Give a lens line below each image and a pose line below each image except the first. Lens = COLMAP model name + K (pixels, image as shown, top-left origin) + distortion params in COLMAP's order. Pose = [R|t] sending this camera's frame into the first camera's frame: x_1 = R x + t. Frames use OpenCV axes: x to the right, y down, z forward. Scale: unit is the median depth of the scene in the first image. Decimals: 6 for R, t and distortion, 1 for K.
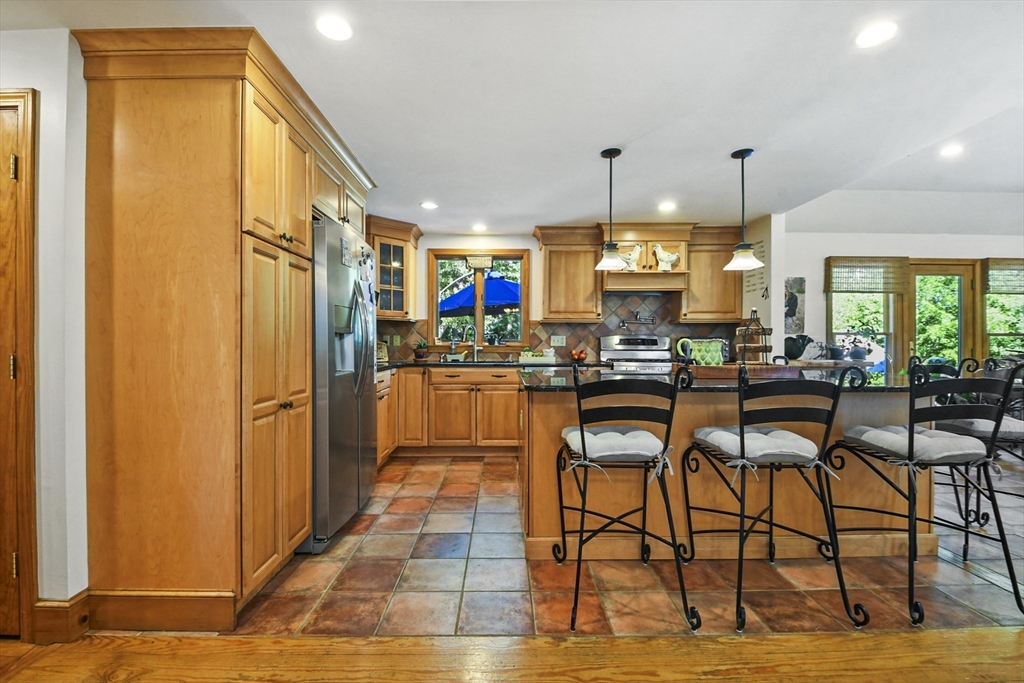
lens RADIAL K [[449.4, 0, 506.7], [0, 449.4, 345.1], [0, 0, 1]] dist [0.001632, -0.012449]
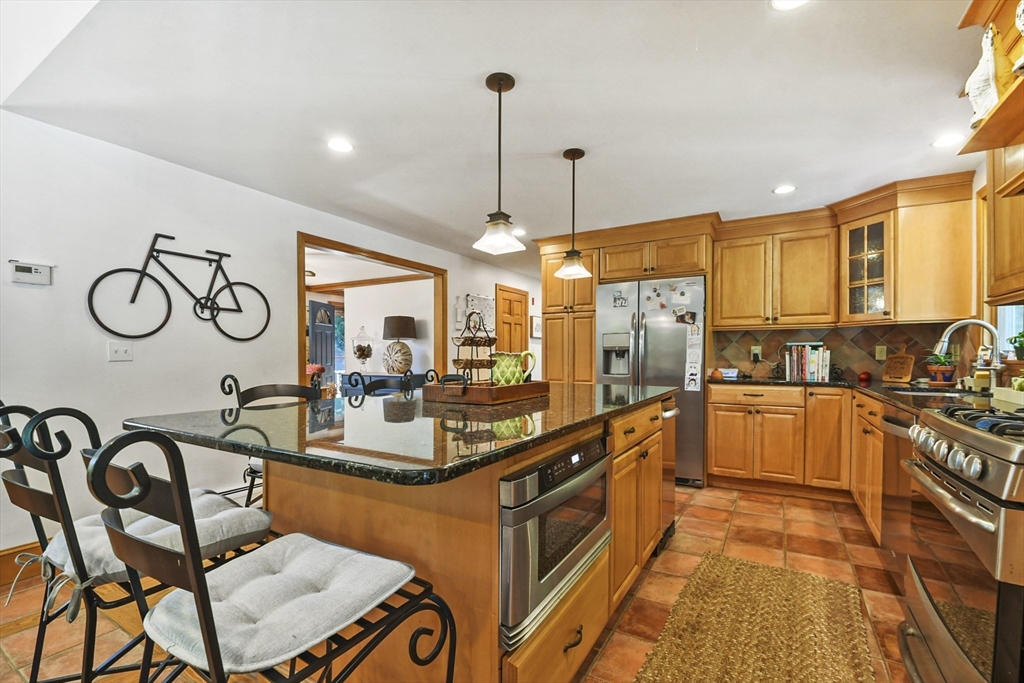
lens RADIAL K [[451.1, 0, 510.9], [0, 451.1, 346.8], [0, 0, 1]] dist [0.000476, -0.013524]
pose [[-0.498118, -0.019933, -0.866880, 0.664647], [-0.002238, 0.999762, -0.021703, -0.002084], [0.867107, -0.008870, -0.498044, 0.811820]]
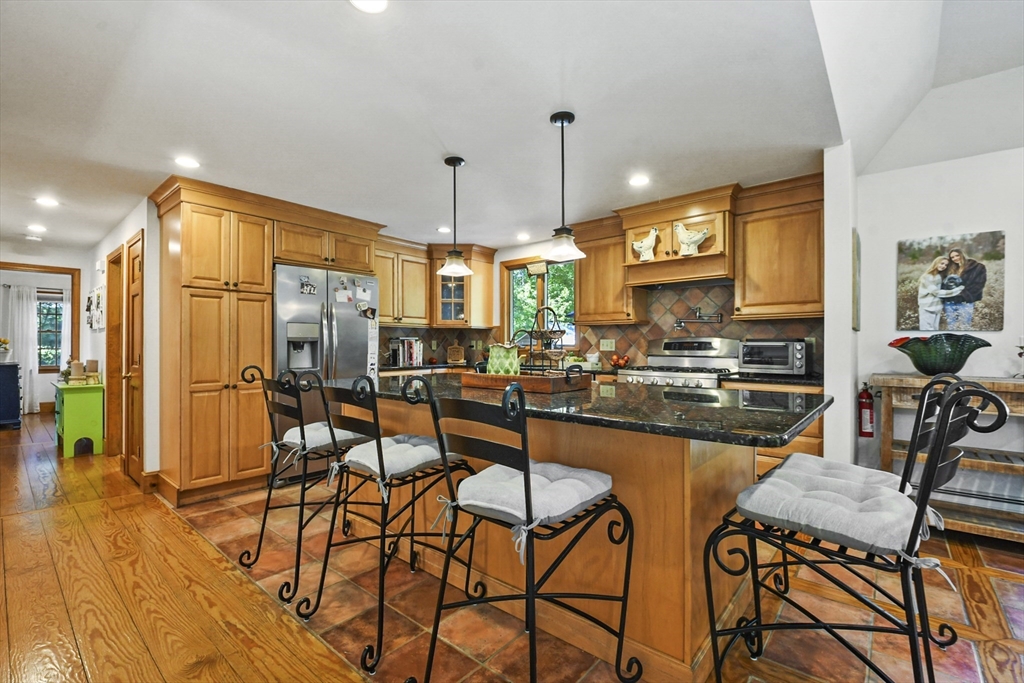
lens RADIAL K [[451.1, 0, 510.9], [0, 451.1, 346.8], [0, 0, 1]] dist [0.000476, -0.013524]
pose [[0.755966, -0.000490, -0.654610, 0.603322], [-0.001208, 0.999997, -0.002144, -0.003694], [0.654609, 0.002412, 0.755964, 0.193736]]
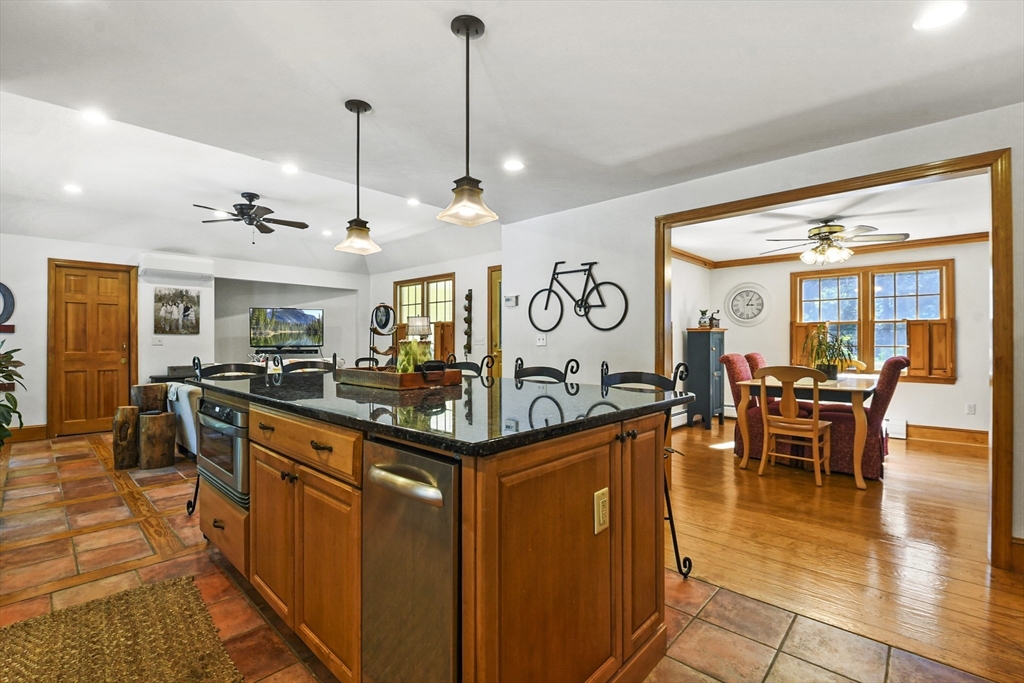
lens RADIAL K [[451.1, 0, 510.9], [0, 451.1, 346.8], [0, 0, 1]] dist [0.000476, -0.013524]
pose [[-0.730917, -0.013035, 0.682341, -0.124974], [-0.012030, 0.999908, 0.006215, 0.001309], [-0.682360, -0.003665, -0.731007, 0.835042]]
